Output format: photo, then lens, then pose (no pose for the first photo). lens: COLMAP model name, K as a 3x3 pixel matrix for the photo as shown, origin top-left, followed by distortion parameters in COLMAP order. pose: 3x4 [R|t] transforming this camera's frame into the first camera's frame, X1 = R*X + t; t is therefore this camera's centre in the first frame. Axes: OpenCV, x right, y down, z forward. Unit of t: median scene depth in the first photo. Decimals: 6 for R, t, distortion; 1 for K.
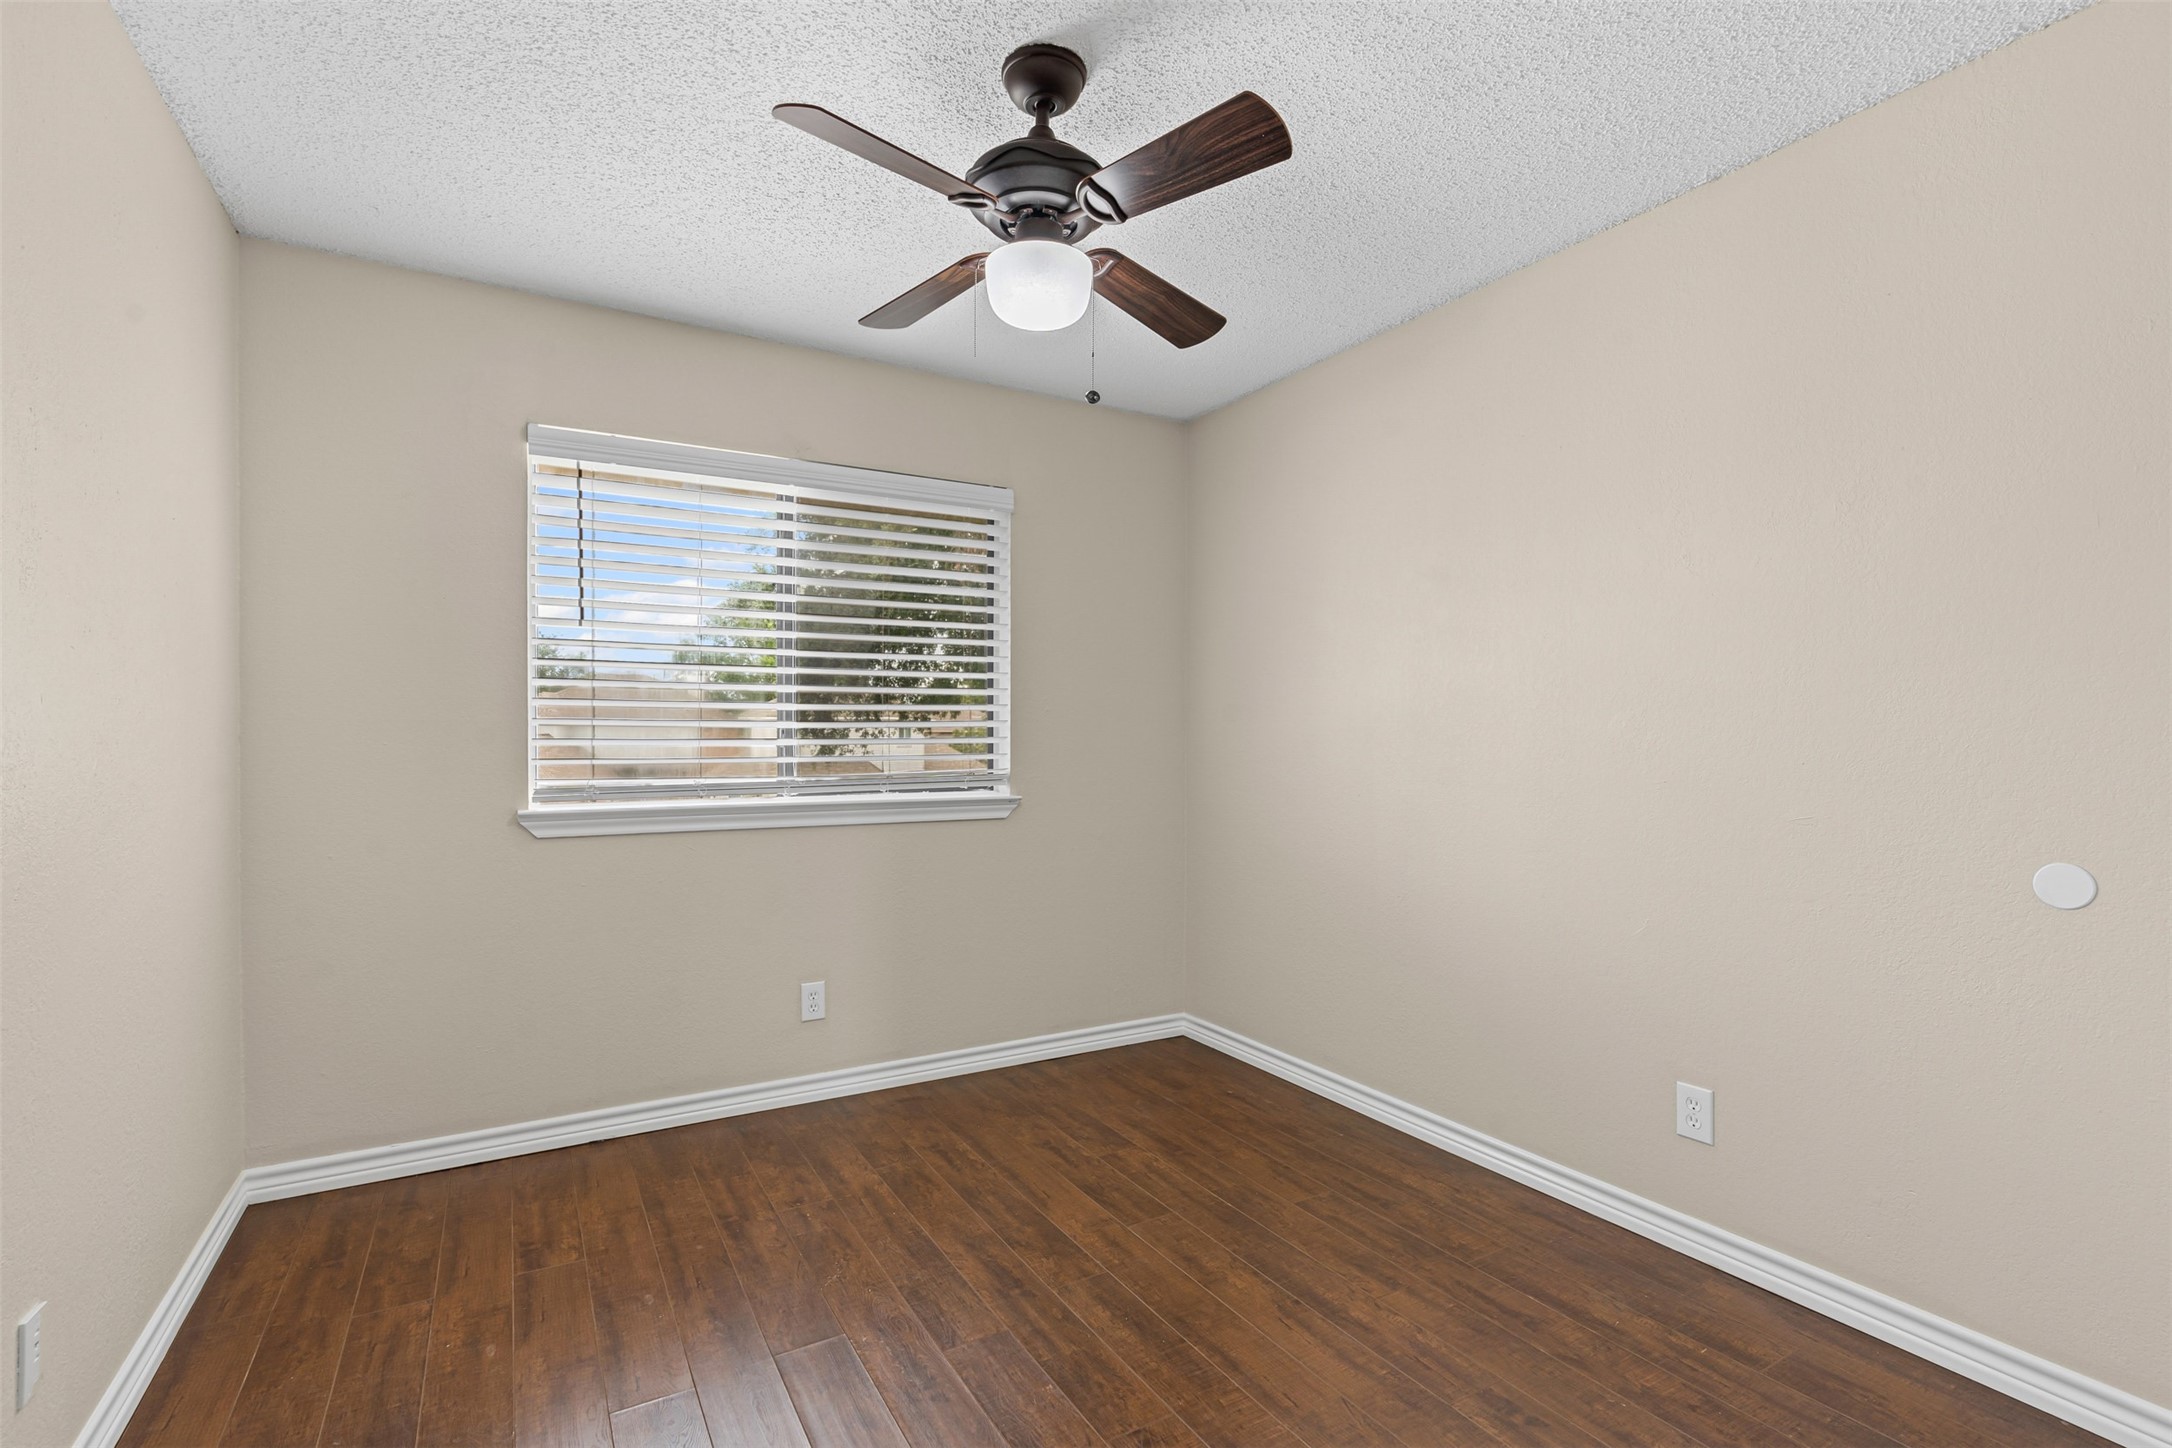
lens RADIAL K [[1012.7, 0, 1089.0], [0, 1012.7, 775.5], [0, 0, 1]] dist [-0.001367, 0.000143]
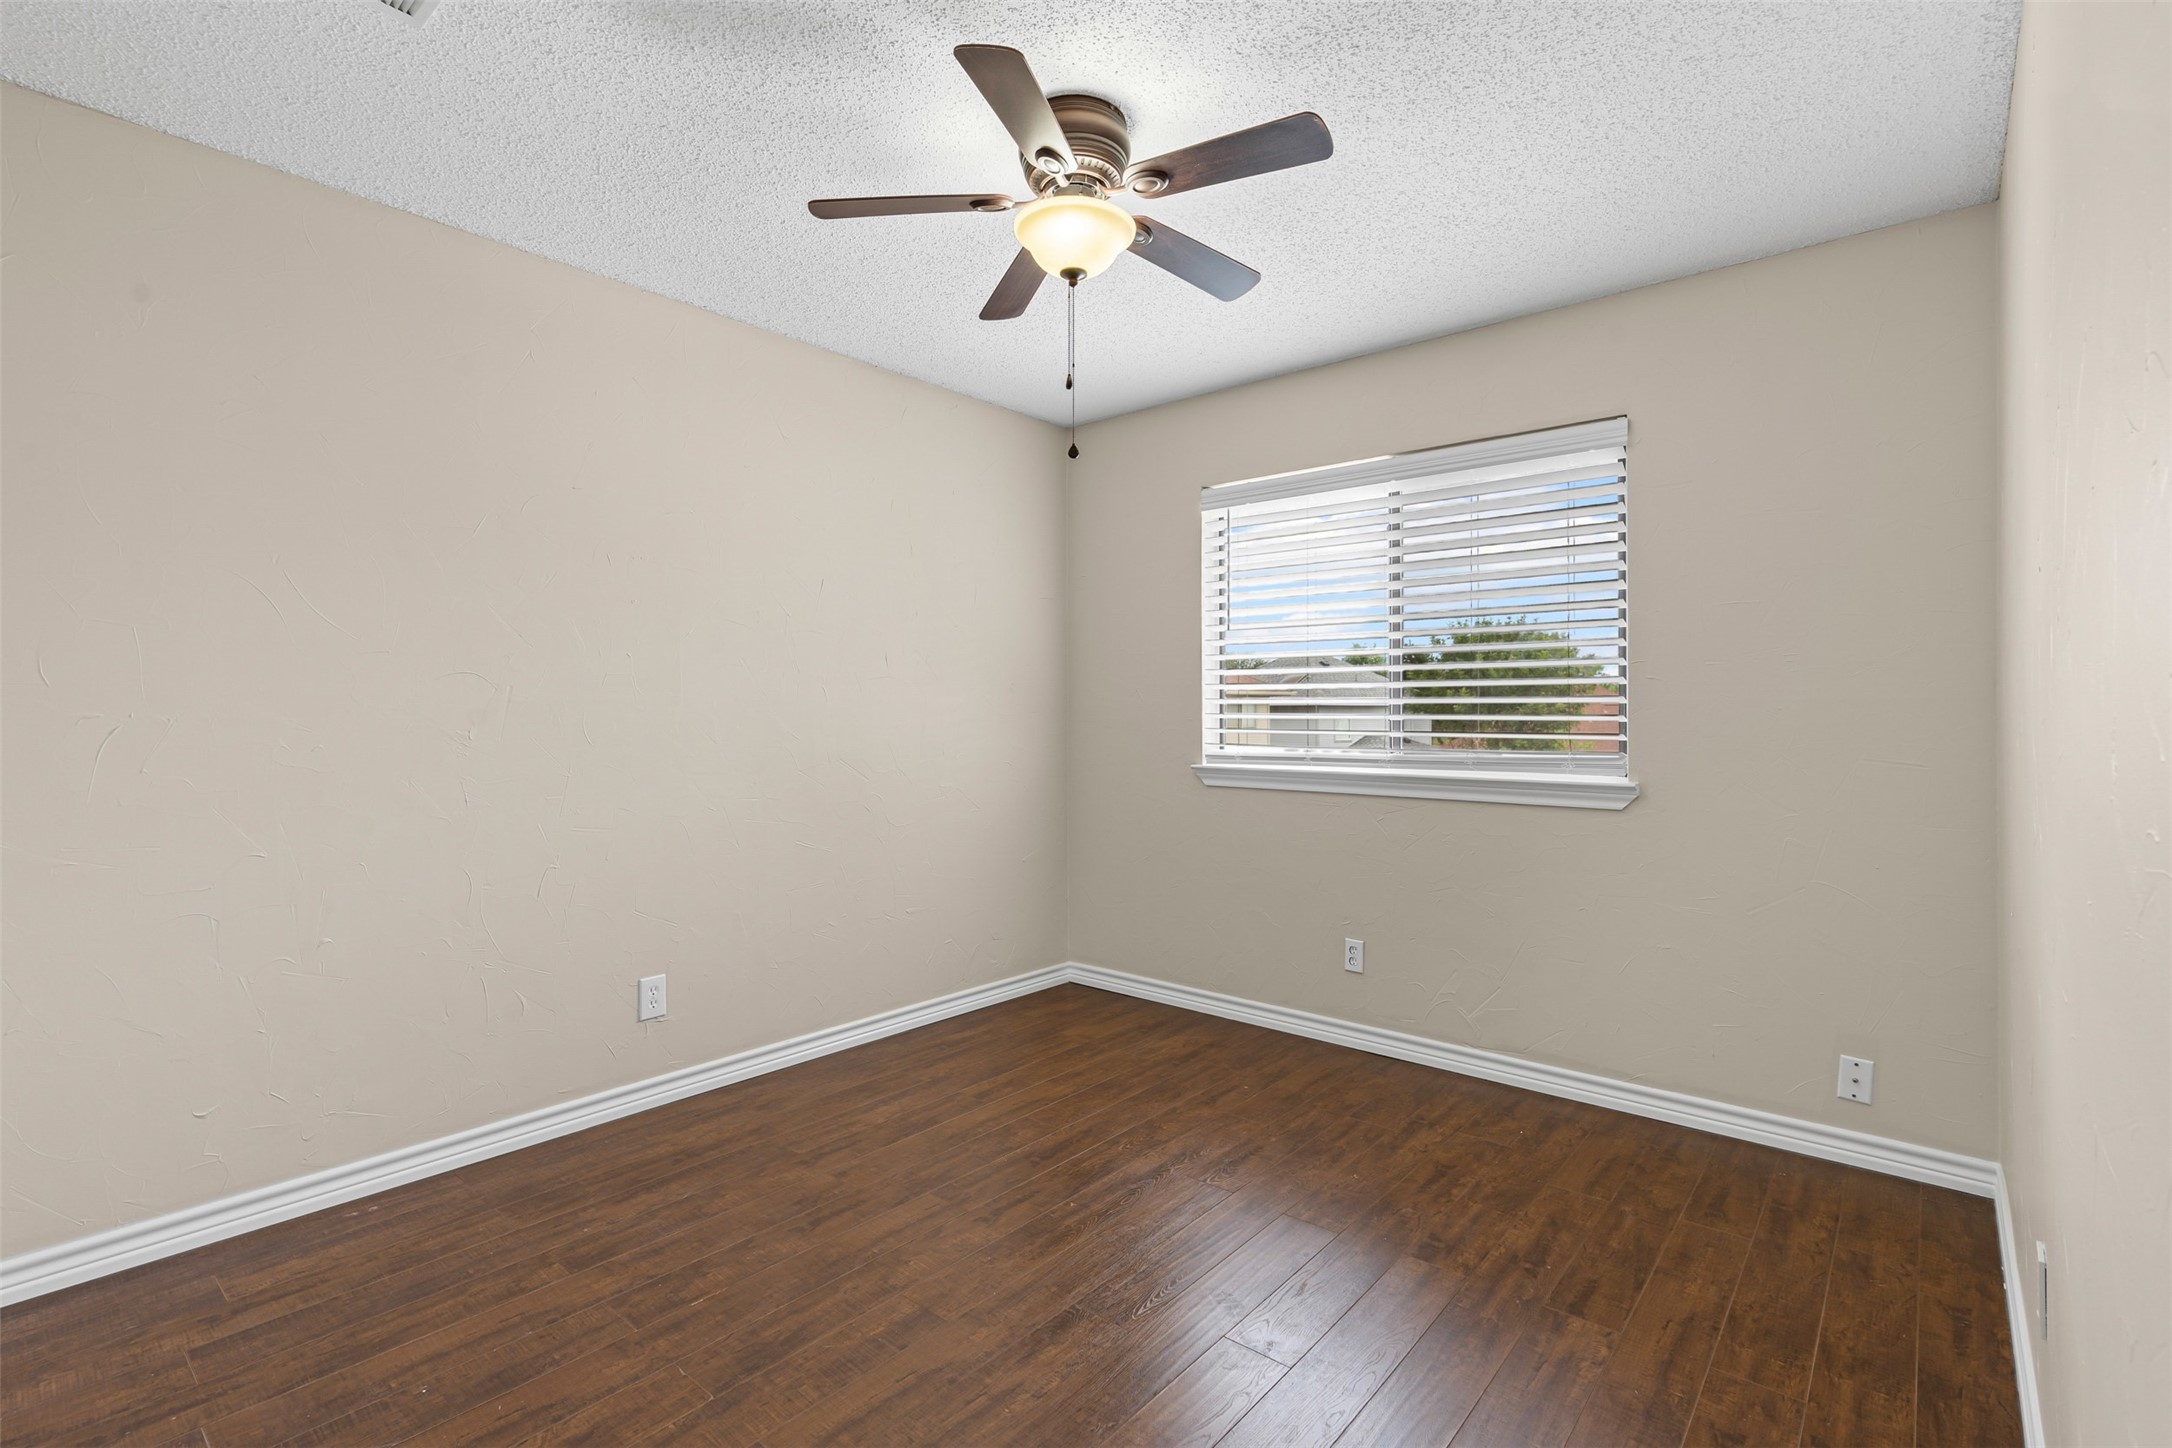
lens RADIAL K [[992.0, 0, 1080.8], [0, 992.0, 730.9], [0, 0, 1]] dist [-0.001664, 0.000907]
pose [[0.328544, 0.014688, -0.944375, 0.601256], [-0.035237, 0.999374, 0.003284, -0.010200], [0.943831, 0.032198, 0.328856, 0.353223]]
